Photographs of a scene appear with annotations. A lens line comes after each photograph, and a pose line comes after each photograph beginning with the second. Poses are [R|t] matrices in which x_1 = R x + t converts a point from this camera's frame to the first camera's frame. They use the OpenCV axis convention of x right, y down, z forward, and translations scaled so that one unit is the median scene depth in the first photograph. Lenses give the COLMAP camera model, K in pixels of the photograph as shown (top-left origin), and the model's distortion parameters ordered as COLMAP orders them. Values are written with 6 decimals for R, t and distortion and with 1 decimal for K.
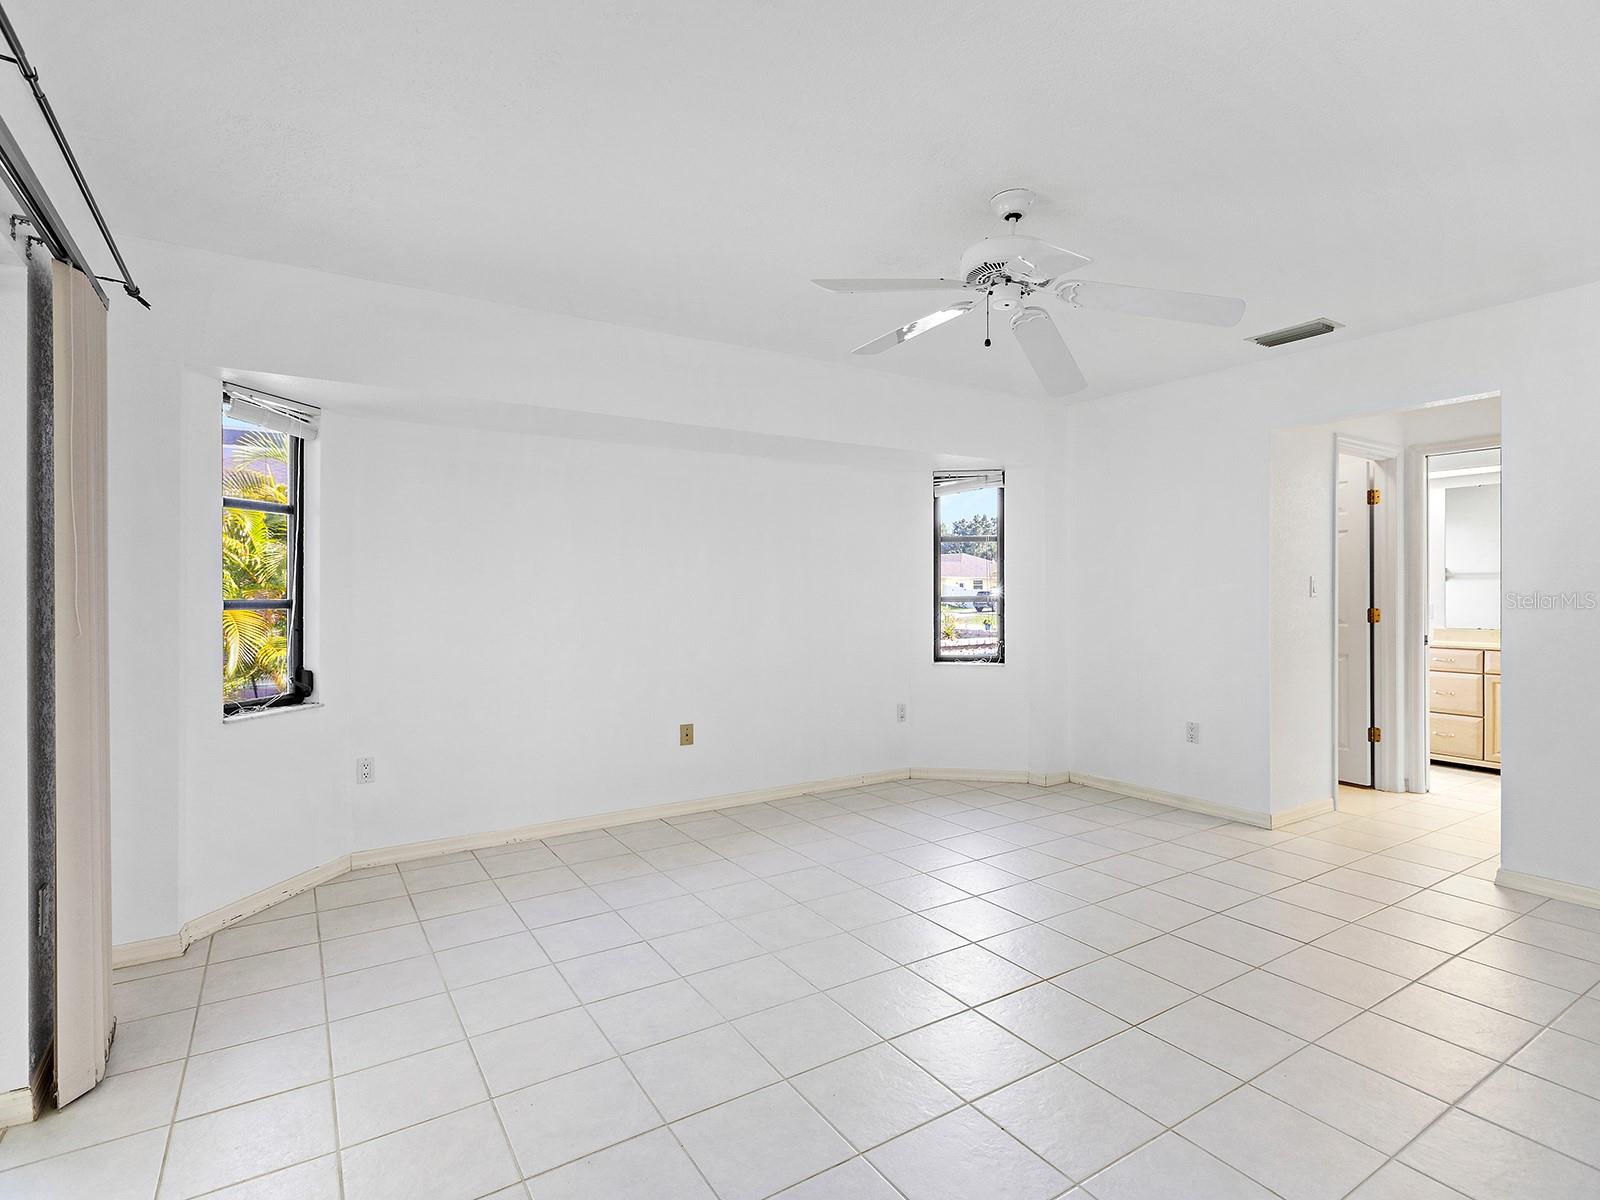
lens RADIAL K [[812.0, 0, 801.8], [0, 812.0, 597.8], [0, 0, 1]] dist [-0.004501, 0.000693]
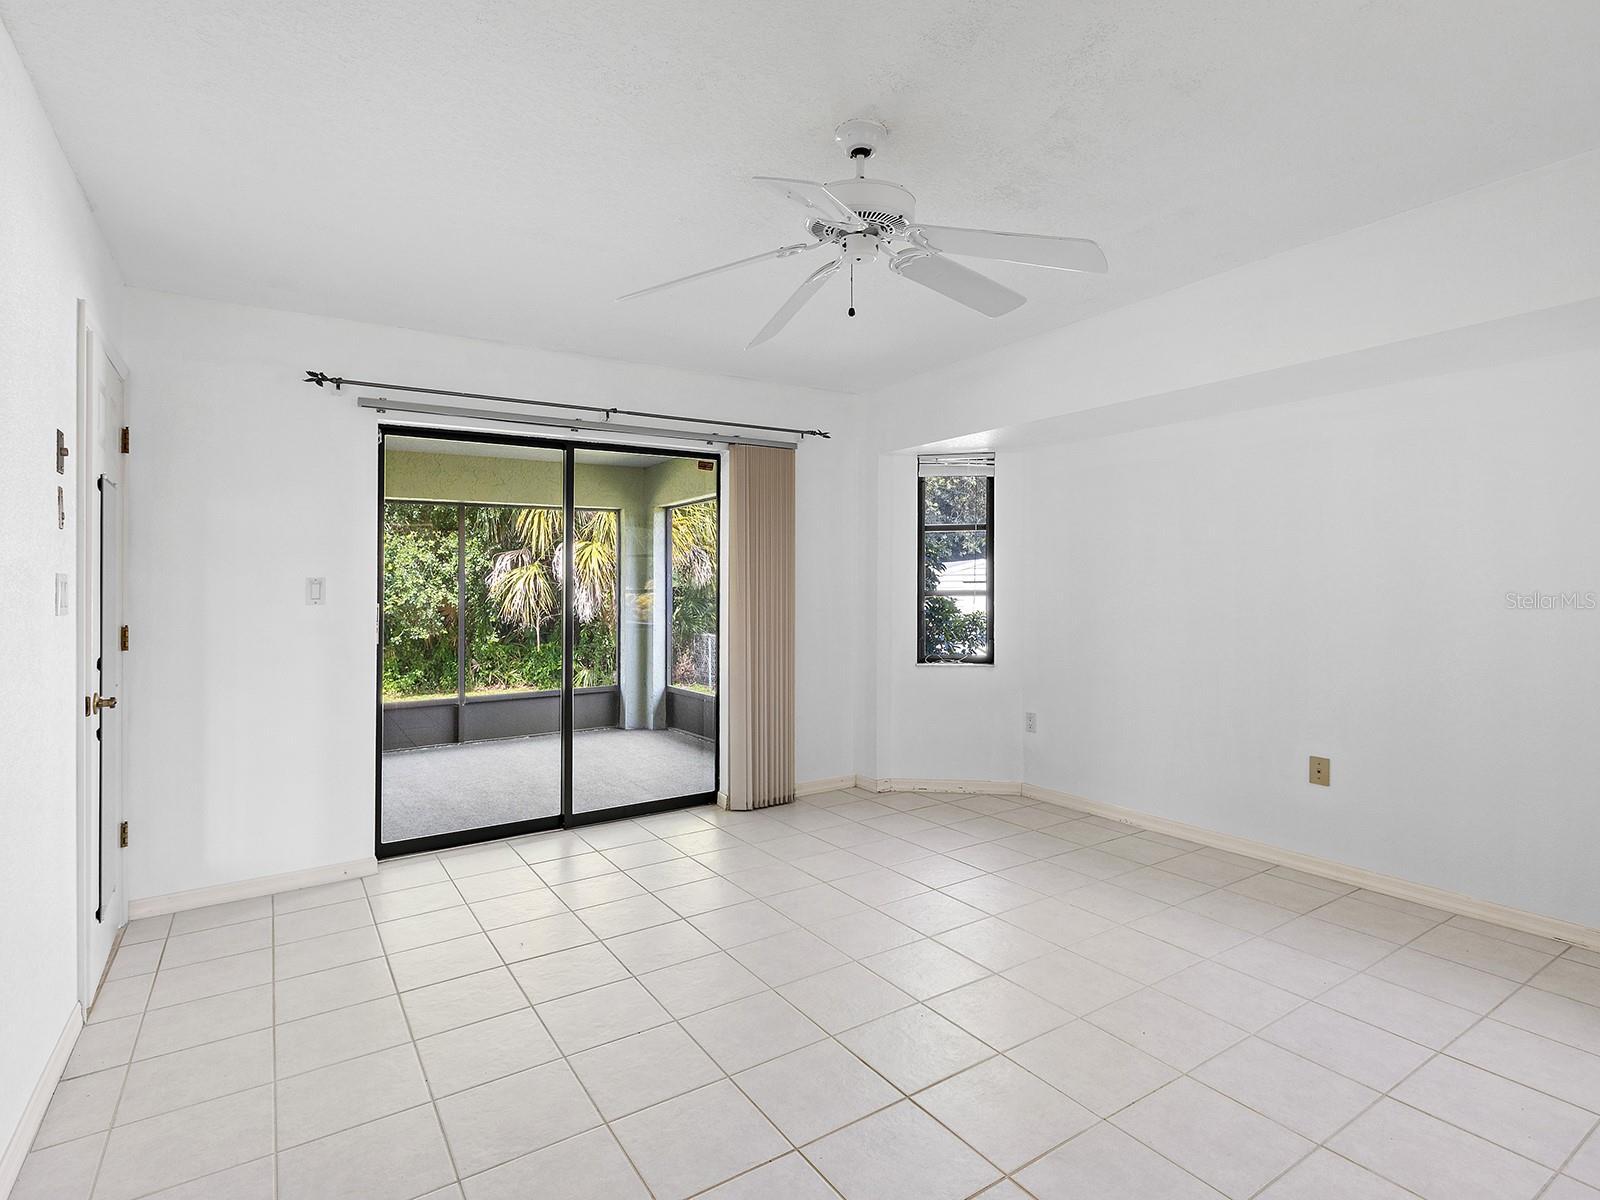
lens RADIAL K [[802.8, 0, 785.9], [0, 802.8, 588.8], [0, 0, 1]] dist [-0.000370, 0.000313]
pose [[0.002964, 0.008416, -0.999960, 0.730646], [0.004100, 0.999956, 0.008428, -0.012114], [0.999987, -0.004125, 0.002929, 0.604175]]
